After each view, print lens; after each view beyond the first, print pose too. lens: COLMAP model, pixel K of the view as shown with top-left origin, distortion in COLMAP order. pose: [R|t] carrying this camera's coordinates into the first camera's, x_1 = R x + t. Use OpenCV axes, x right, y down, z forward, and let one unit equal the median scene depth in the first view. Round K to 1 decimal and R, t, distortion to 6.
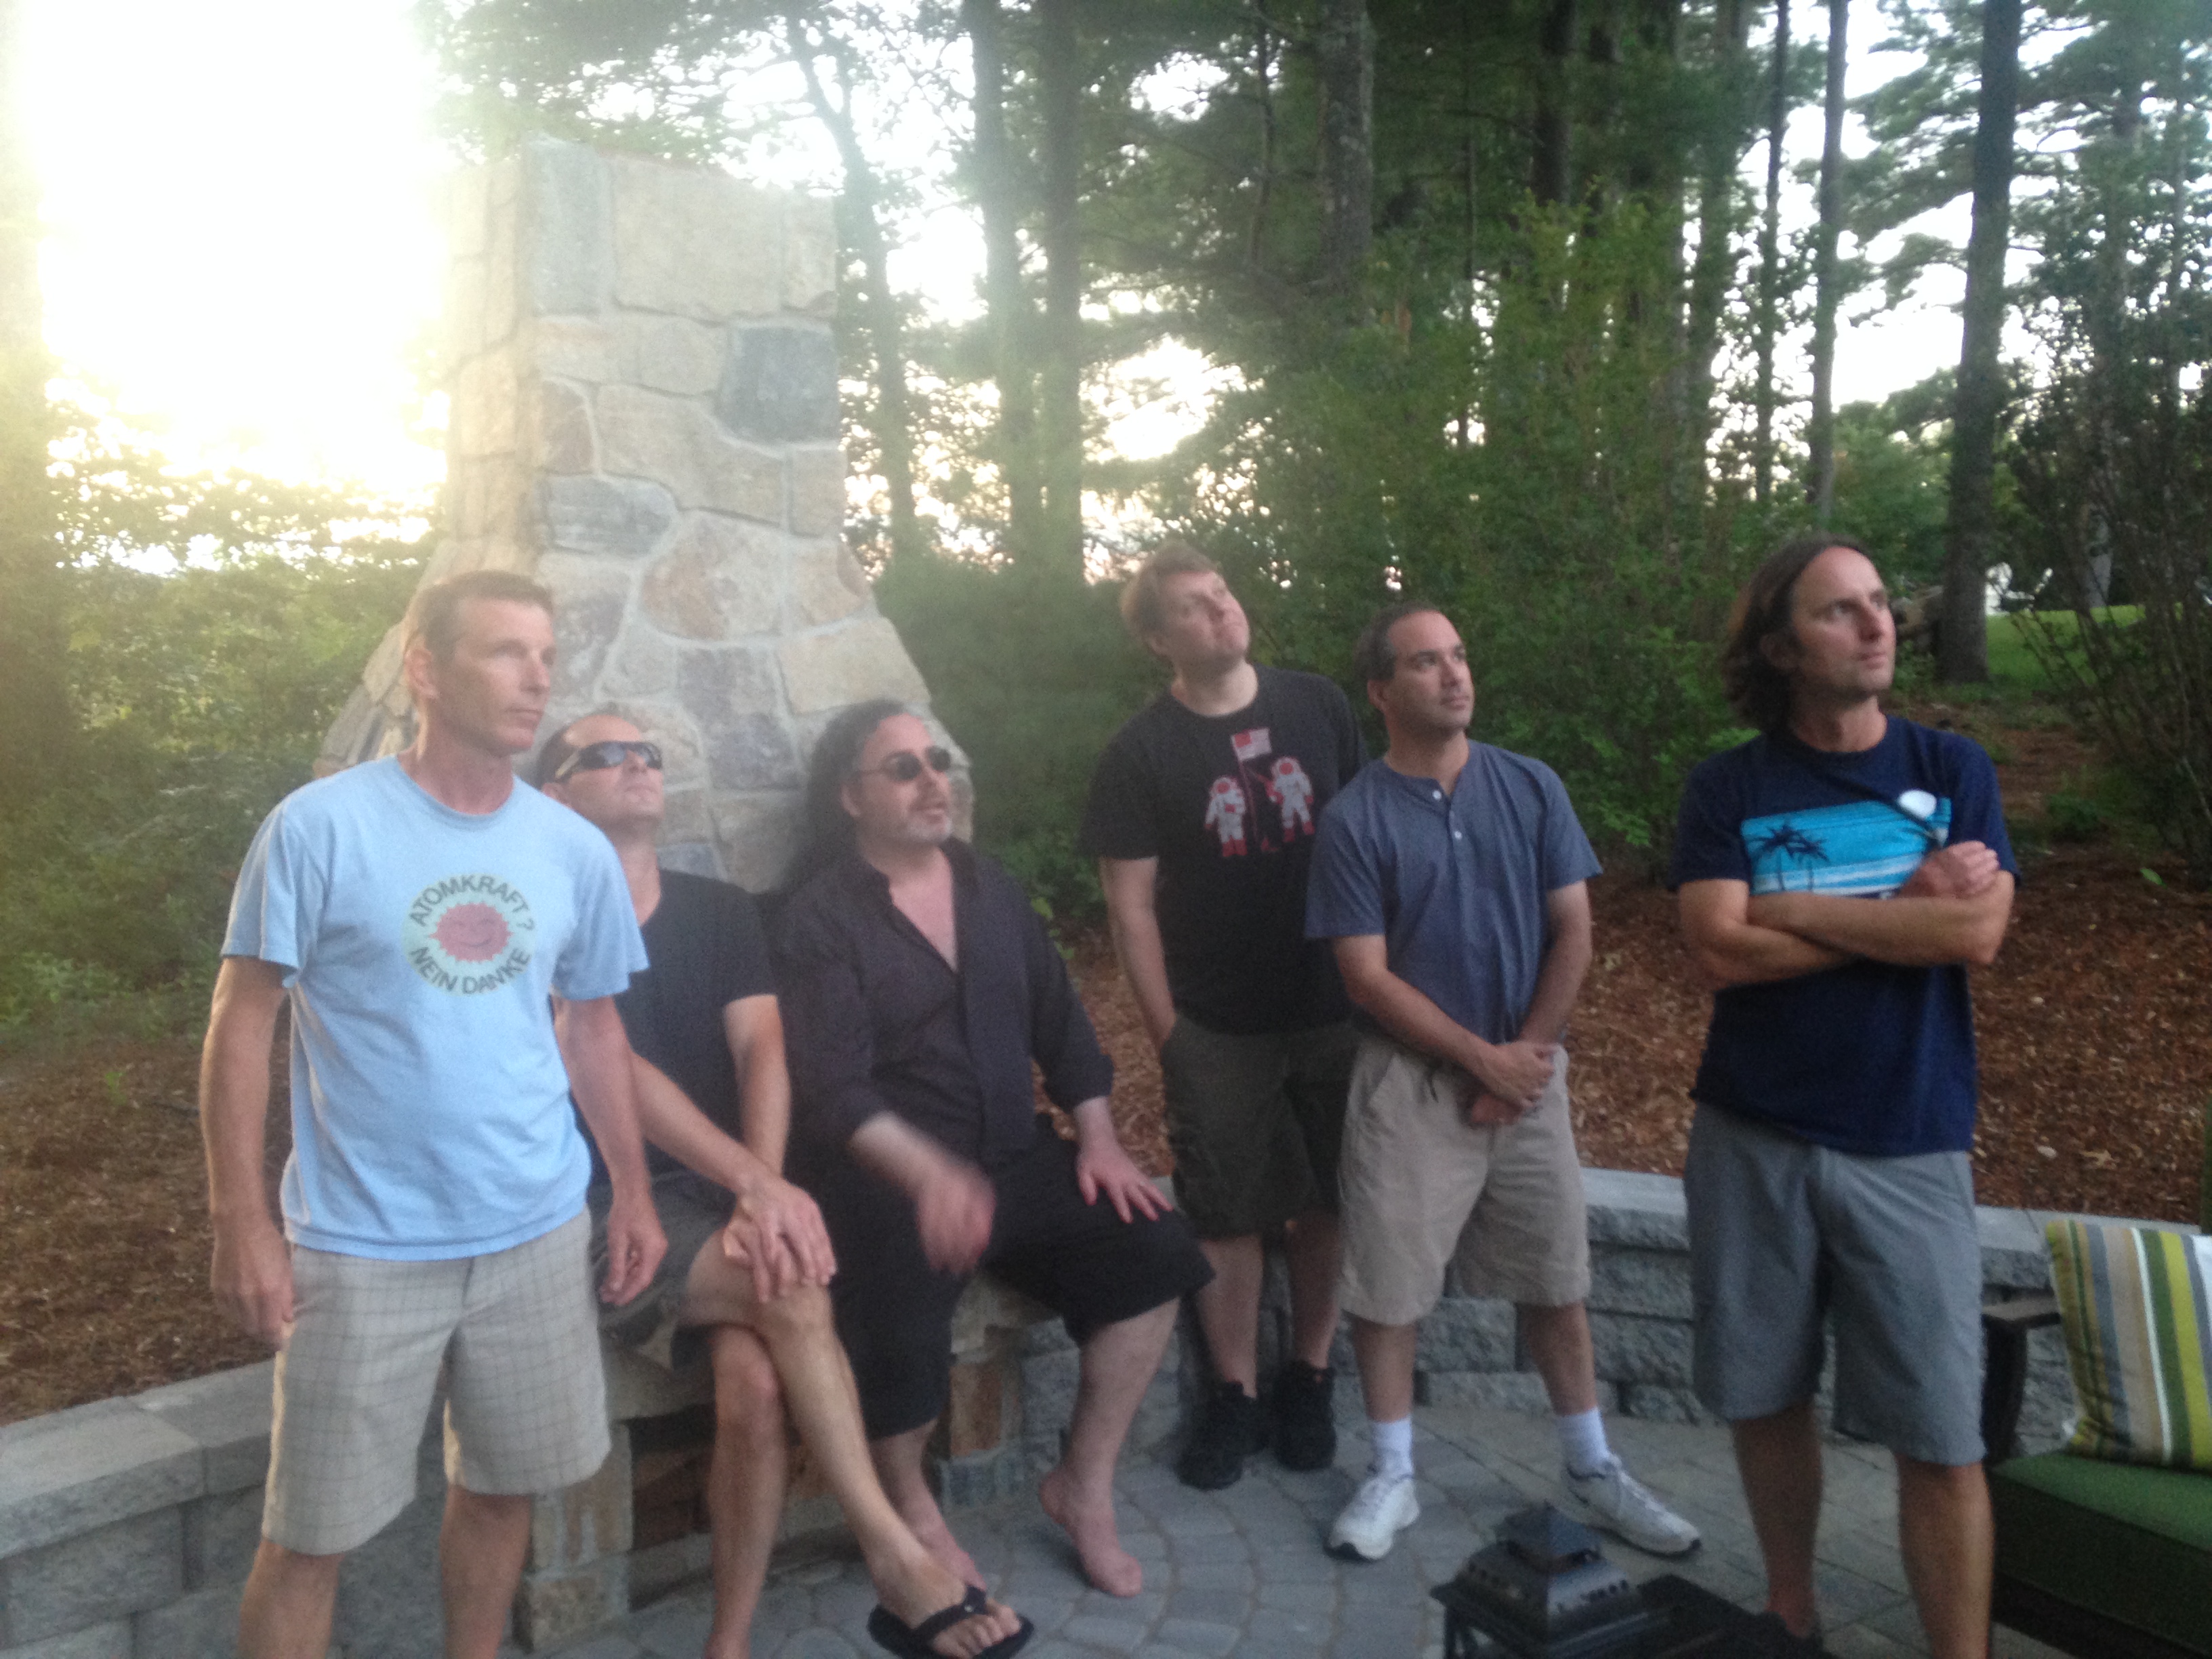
lens RADIAL K [[2099.3, 0, 1215.9], [0, 2099.3, 835.8], [0, 0, 1]] dist [0.098122, 0.000939]
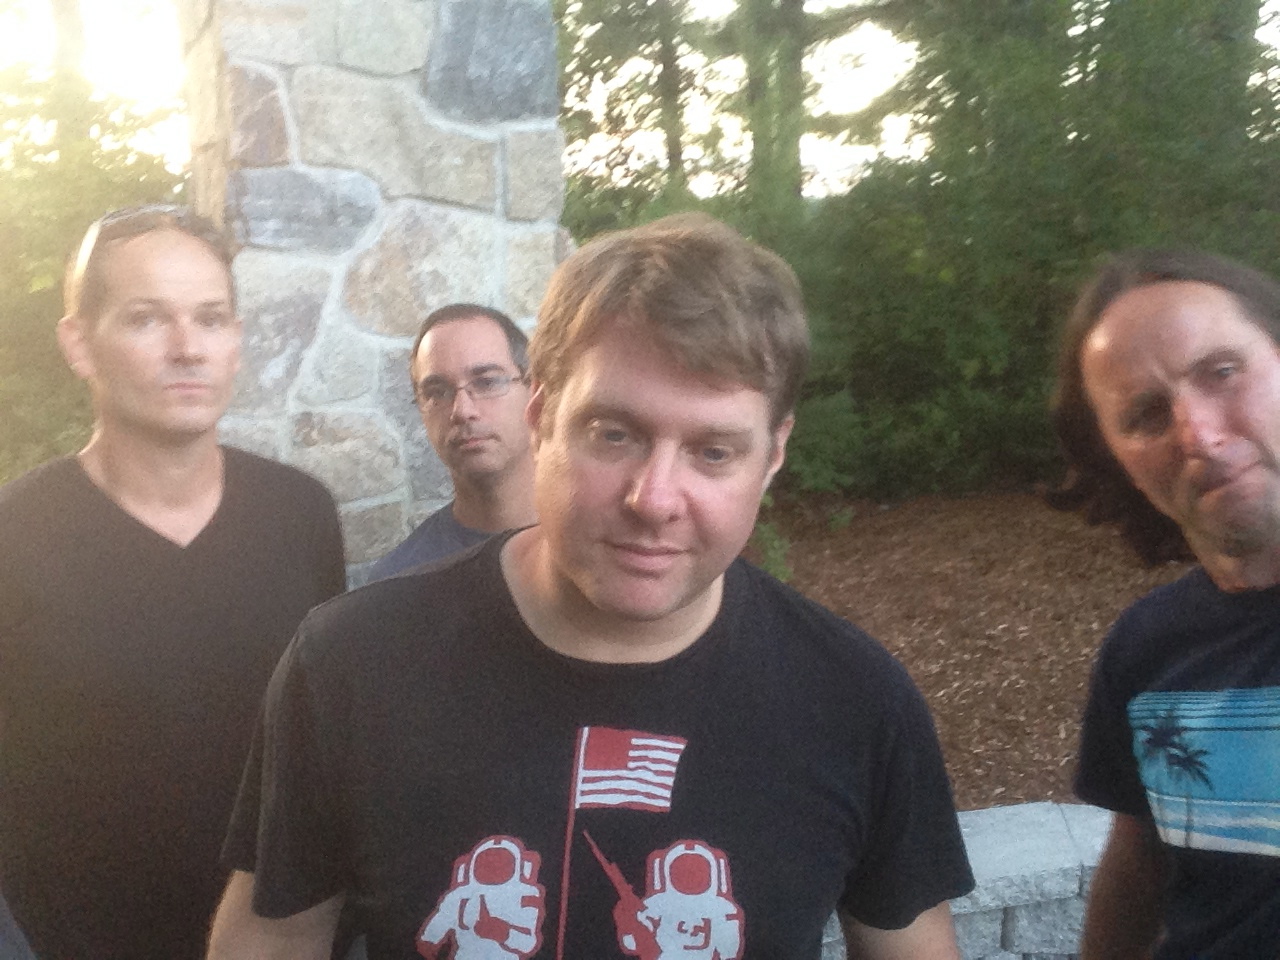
lens RADIAL K [[1271.1, 0, 660.3], [0, 1271.1, 500.0], [0, 0, 1]] dist [0.006684, -0.007637]
pose [[0.985608, 0.028869, -0.166561, -0.032183], [-0.008544, 0.992558, 0.121475, -0.089441], [0.168828, -0.118304, 0.978520, 0.442259]]
